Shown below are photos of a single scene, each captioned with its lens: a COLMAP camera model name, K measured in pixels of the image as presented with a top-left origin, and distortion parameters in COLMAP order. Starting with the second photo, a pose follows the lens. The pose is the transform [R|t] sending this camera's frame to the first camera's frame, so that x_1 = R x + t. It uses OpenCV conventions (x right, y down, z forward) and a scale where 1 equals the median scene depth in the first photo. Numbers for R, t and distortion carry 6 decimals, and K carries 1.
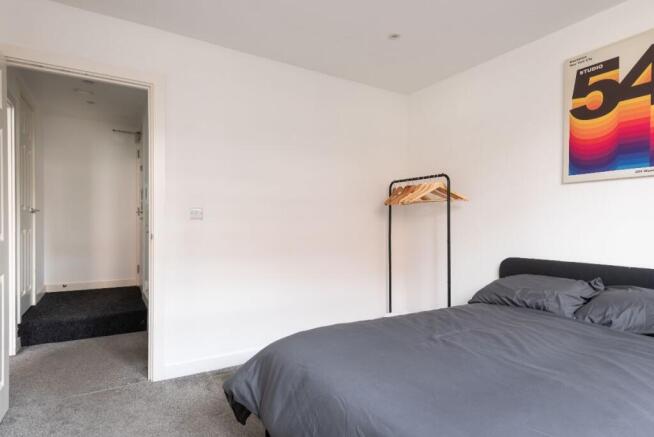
lens RADIAL K [[358.9, 0, 325.6], [0, 358.9, 219.9], [0, 0, 1]] dist [0.023867, -0.000526]
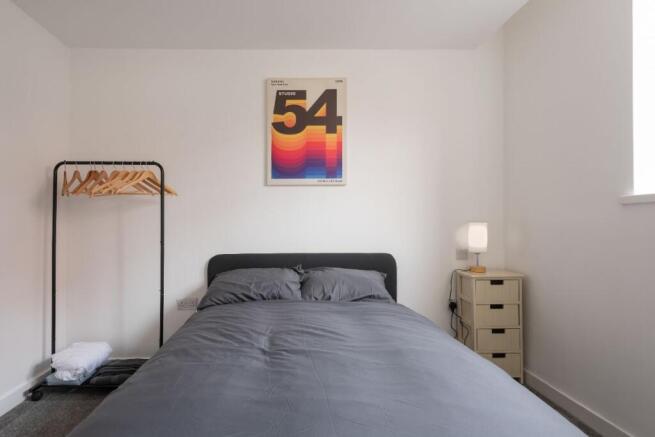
lens RADIAL K [[359.4, 0, 327.0], [0, 359.4, 218.6], [0, 0, 1]] dist [0.023867, -0.000526]
pose [[0.507549, 0.002682, 0.861618, -0.245340], [-0.000032, 0.999995, -0.003093, 0.007991], [-0.861623, 0.001542, 0.507547, 0.288073]]
